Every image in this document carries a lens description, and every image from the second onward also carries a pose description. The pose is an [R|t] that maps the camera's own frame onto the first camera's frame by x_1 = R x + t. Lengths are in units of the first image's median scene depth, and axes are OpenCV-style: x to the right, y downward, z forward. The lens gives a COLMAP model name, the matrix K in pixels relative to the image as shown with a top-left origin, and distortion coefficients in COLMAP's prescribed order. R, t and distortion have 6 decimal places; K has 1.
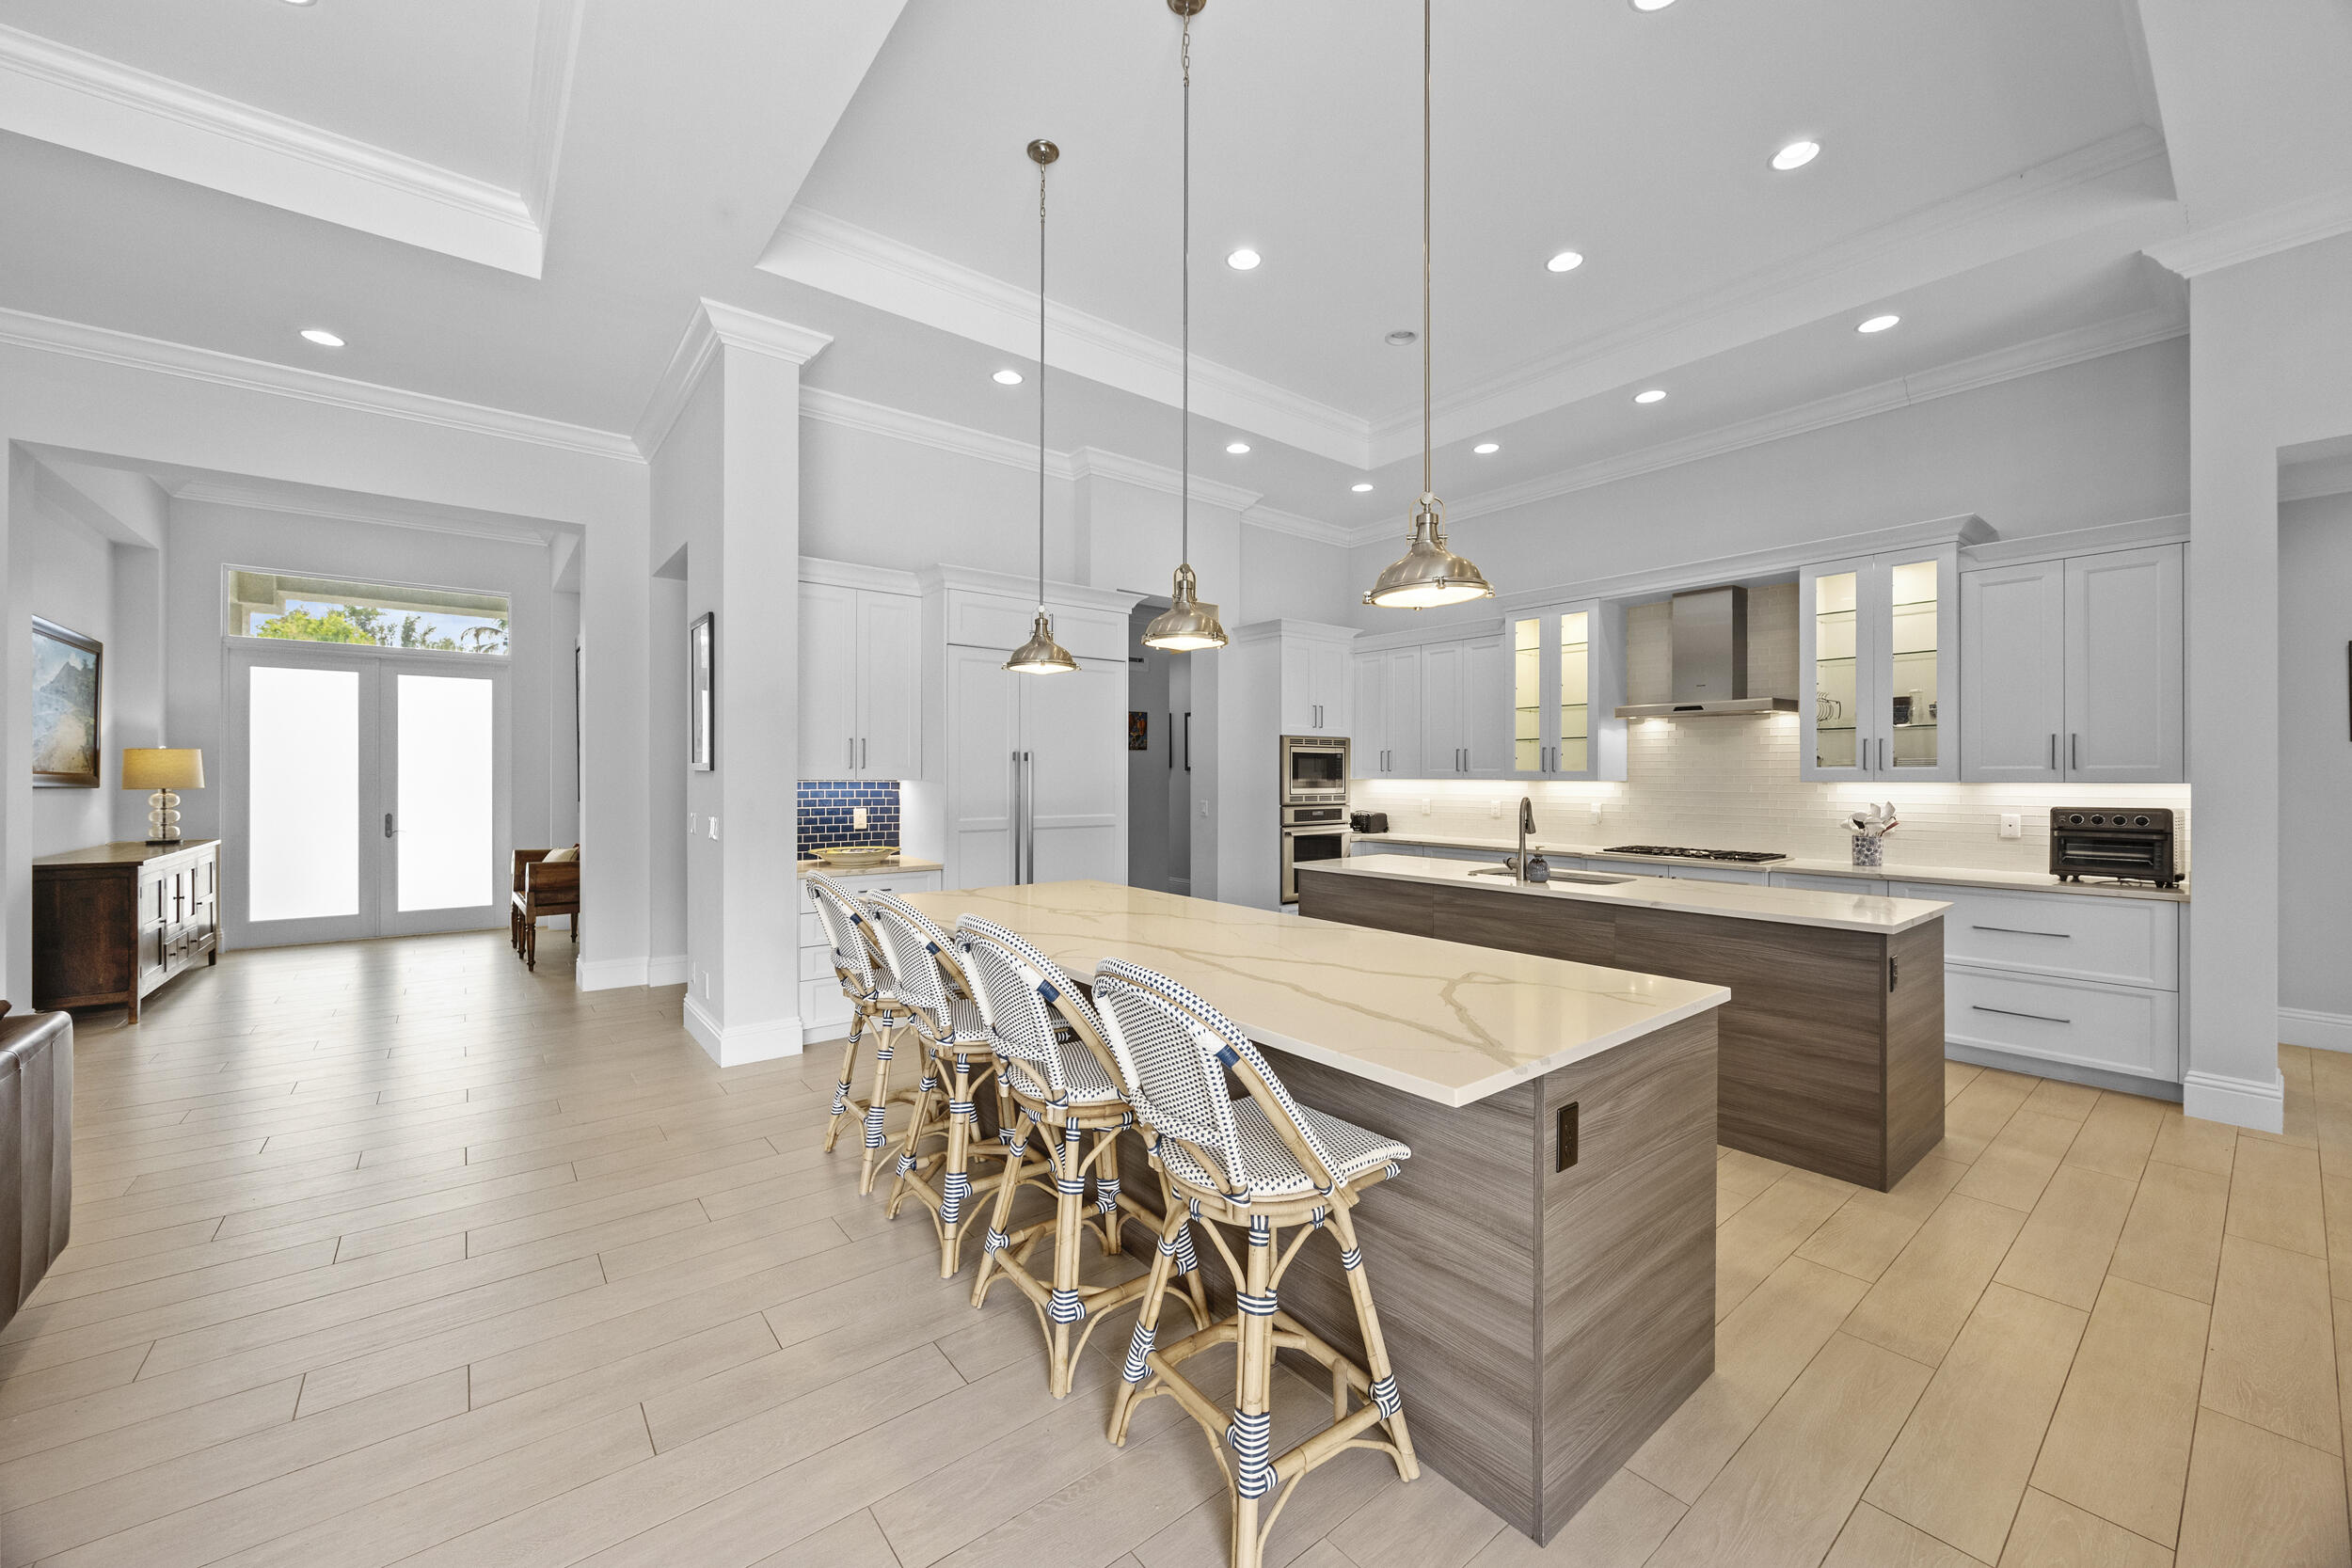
lens RADIAL K [[900.0, 0, 1177.0], [0, 900.0, 777.1], [0, 0, 1]] dist [-0.004954, 0.000349]
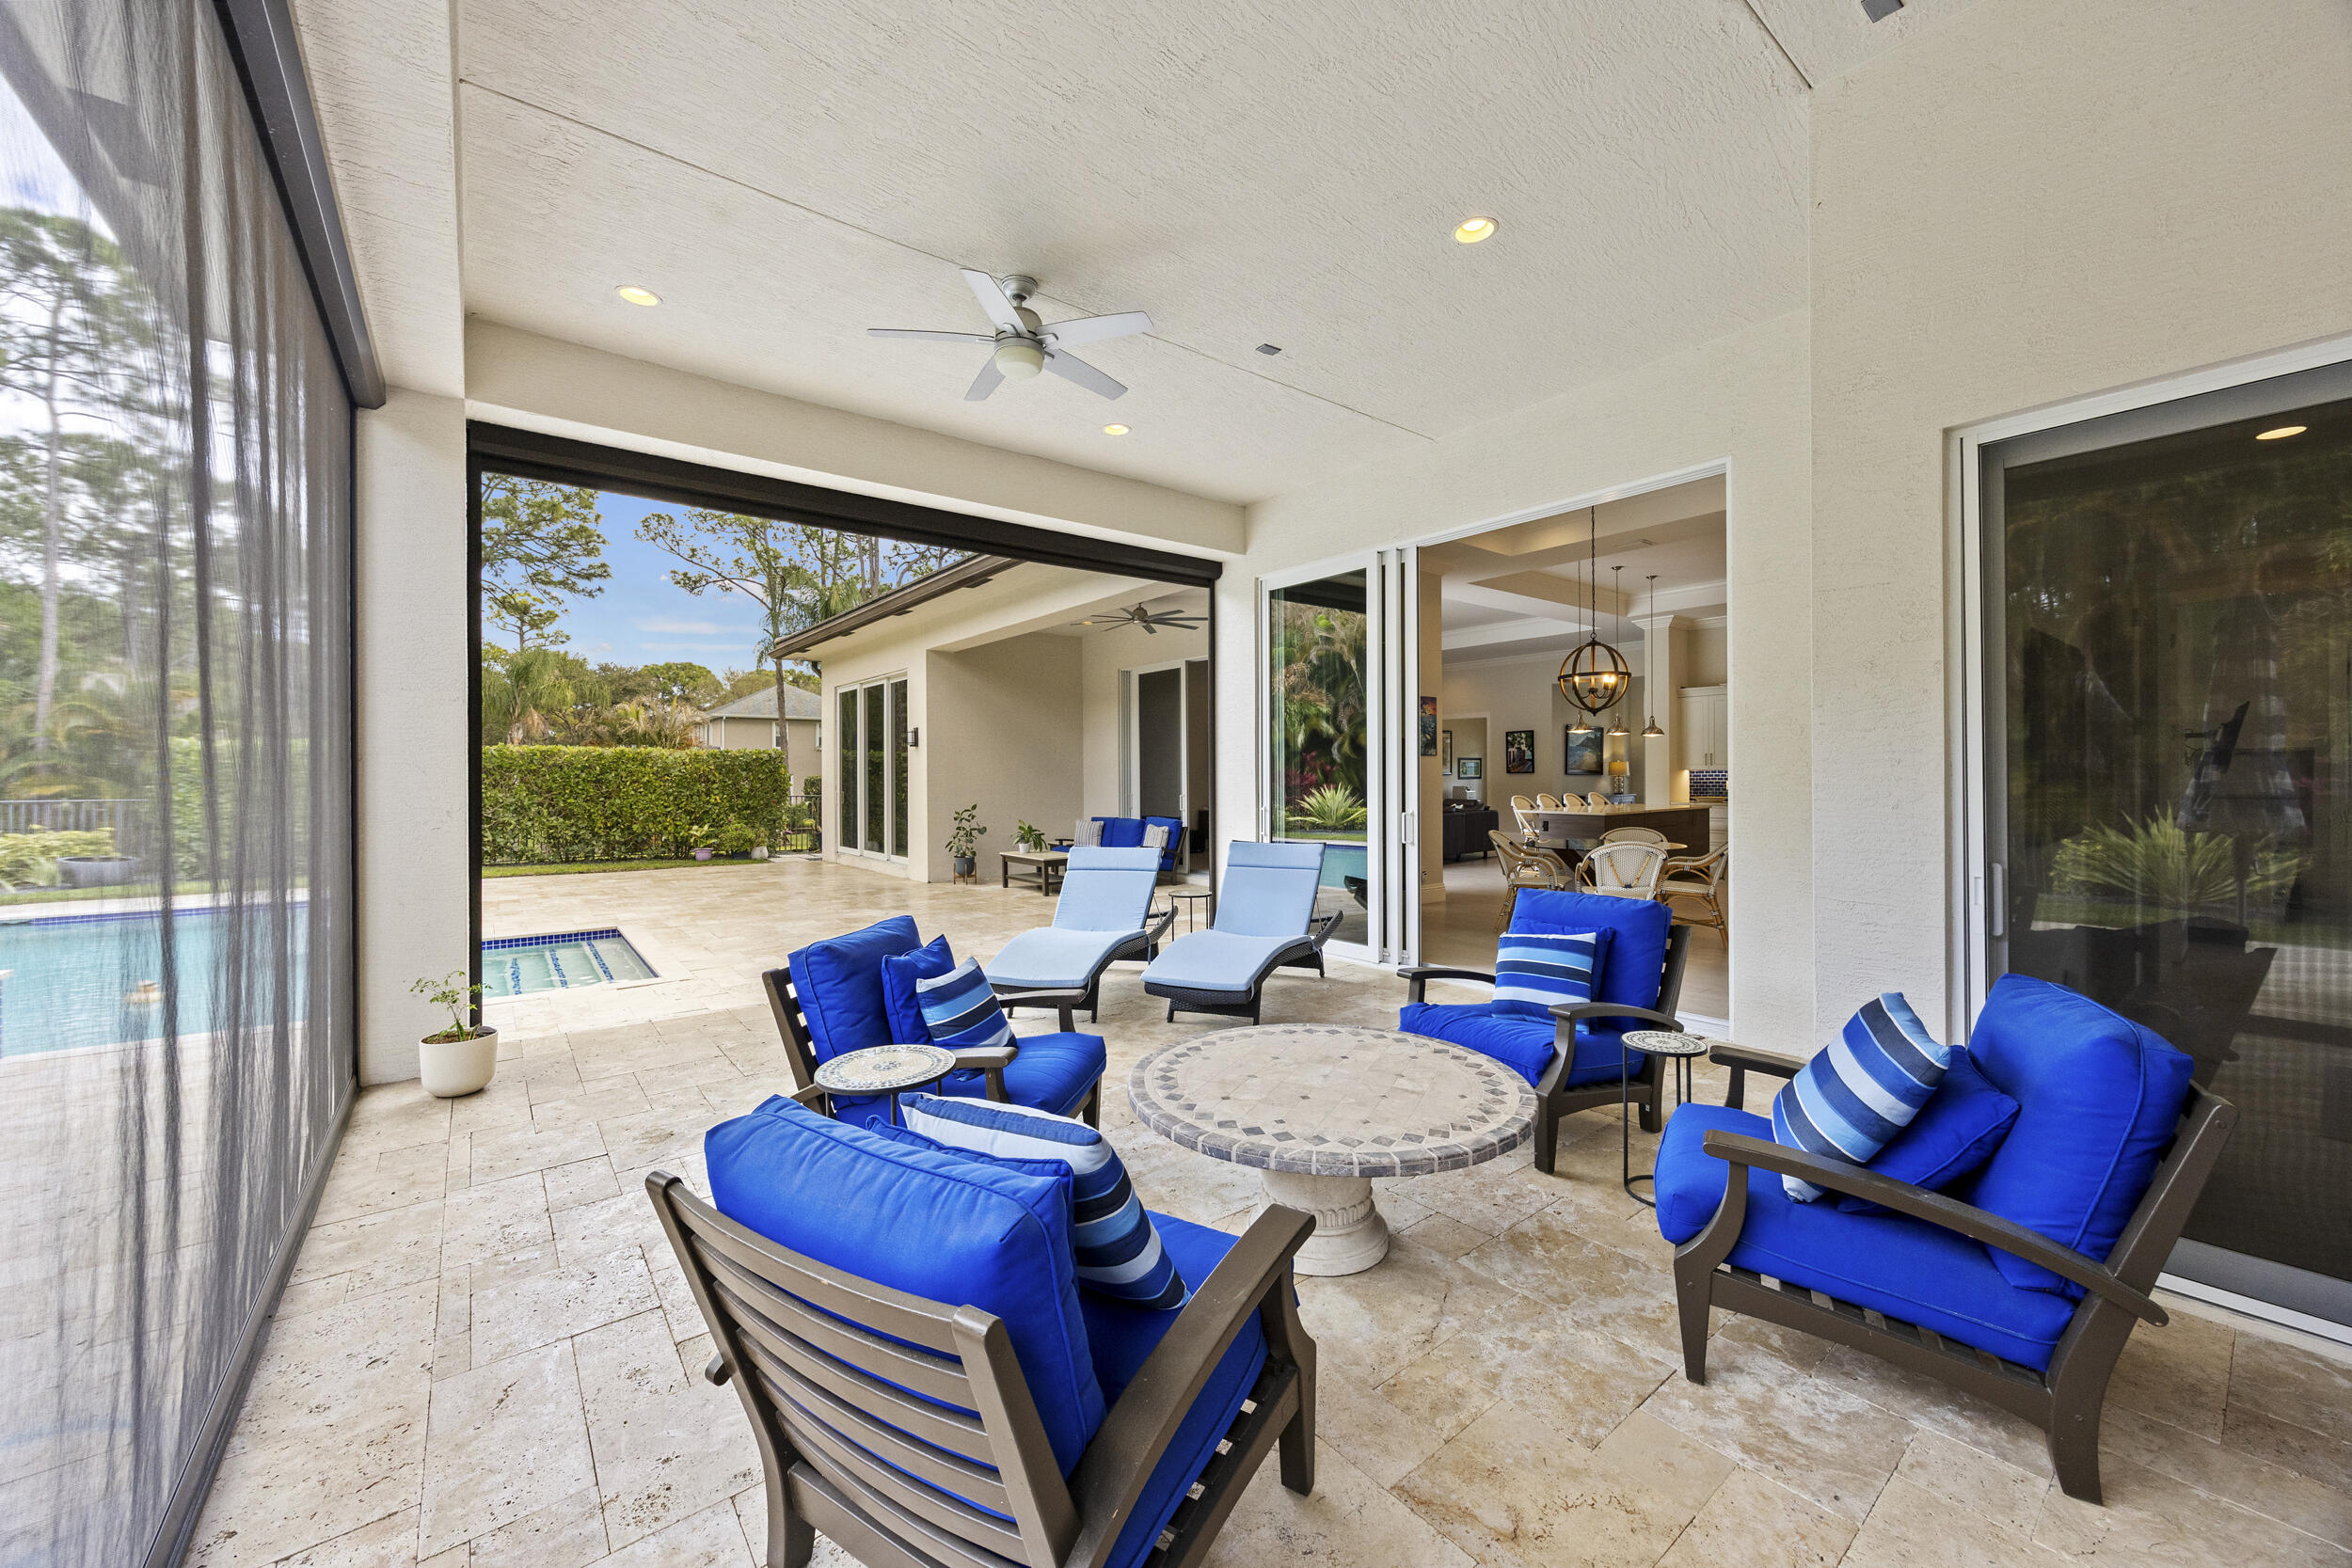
lens RADIAL K [[900.0, 0, 1173.0], [0, 900.0, 786.6], [0, 0, 1]] dist [-0.004954, 0.000349]
pose [[-0.010864, 0.011161, -0.999879, 2.301733], [0.007322, 0.999912, 0.011082, 0.008762], [0.999914, -0.007200, -0.010944, -0.530608]]
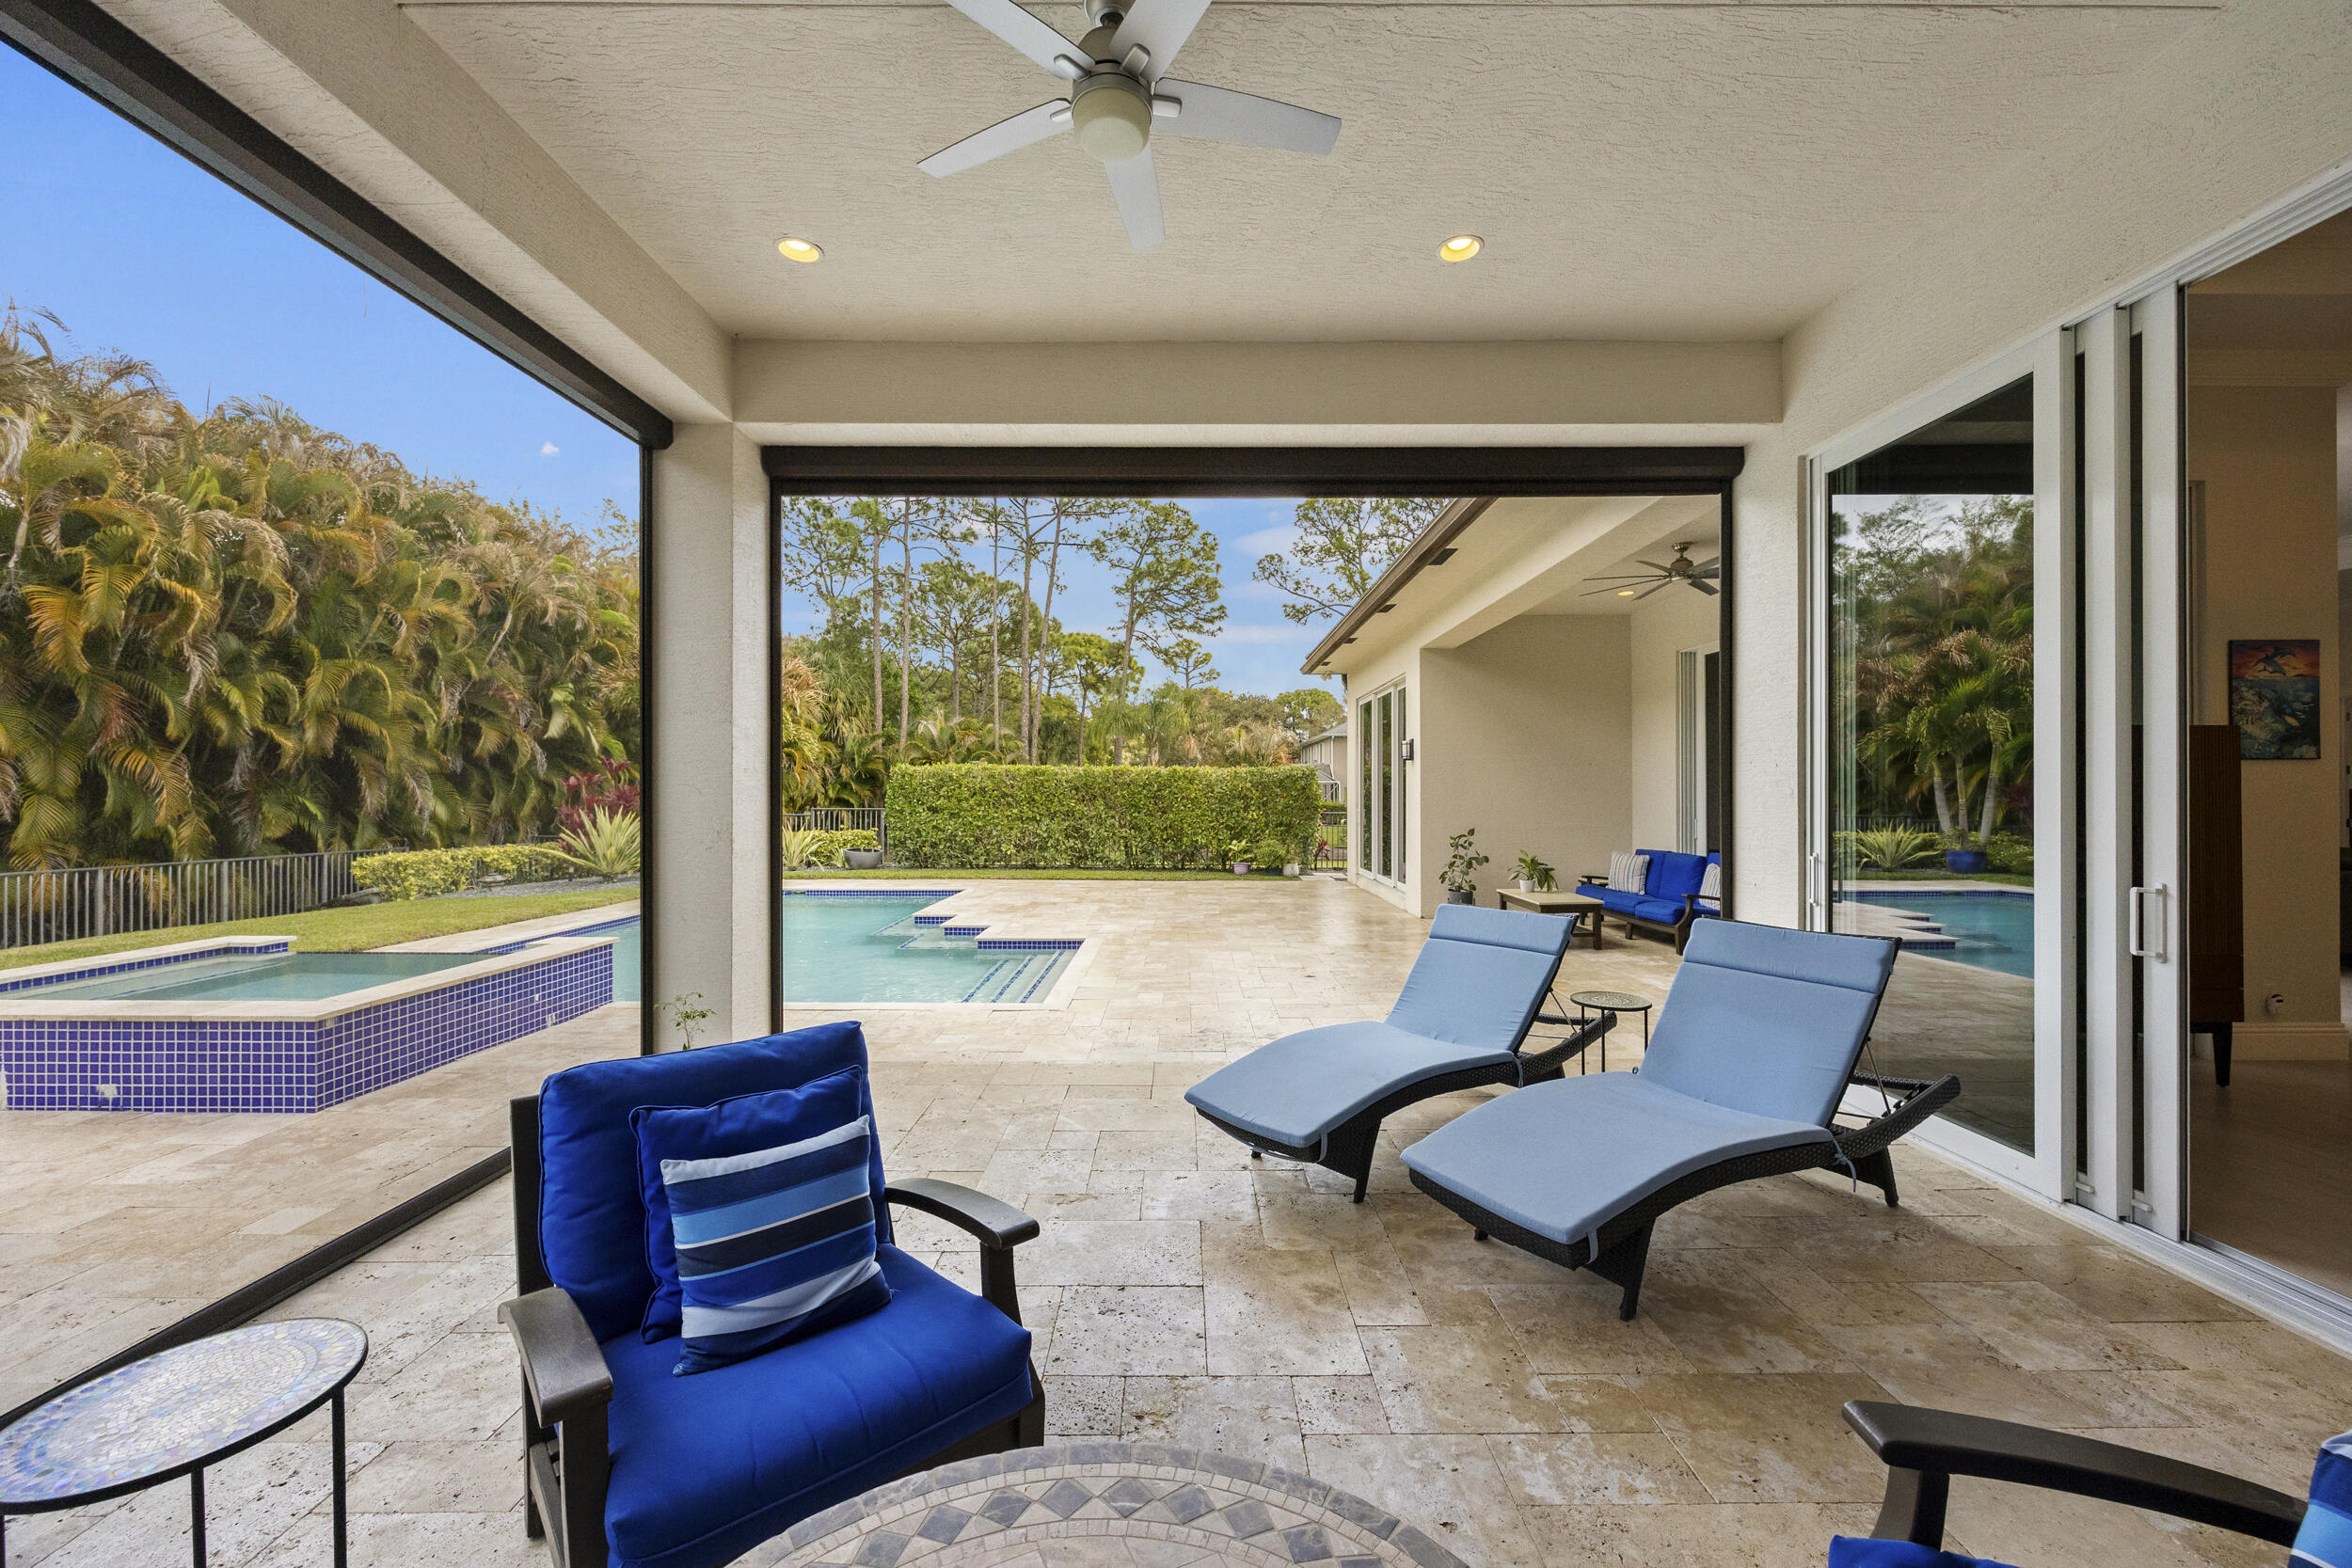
lens RADIAL K [[900.0, 0, 1181.9], [0, 900.0, 794.9], [0, 0, 1]] dist [-0.004954, 0.000349]
pose [[-0.623320, 0.001315, -0.781966, 1.826160], [0.002924, 0.999996, -0.000649, 0.003027], [0.781962, -0.002692, -0.623321, -0.327854]]
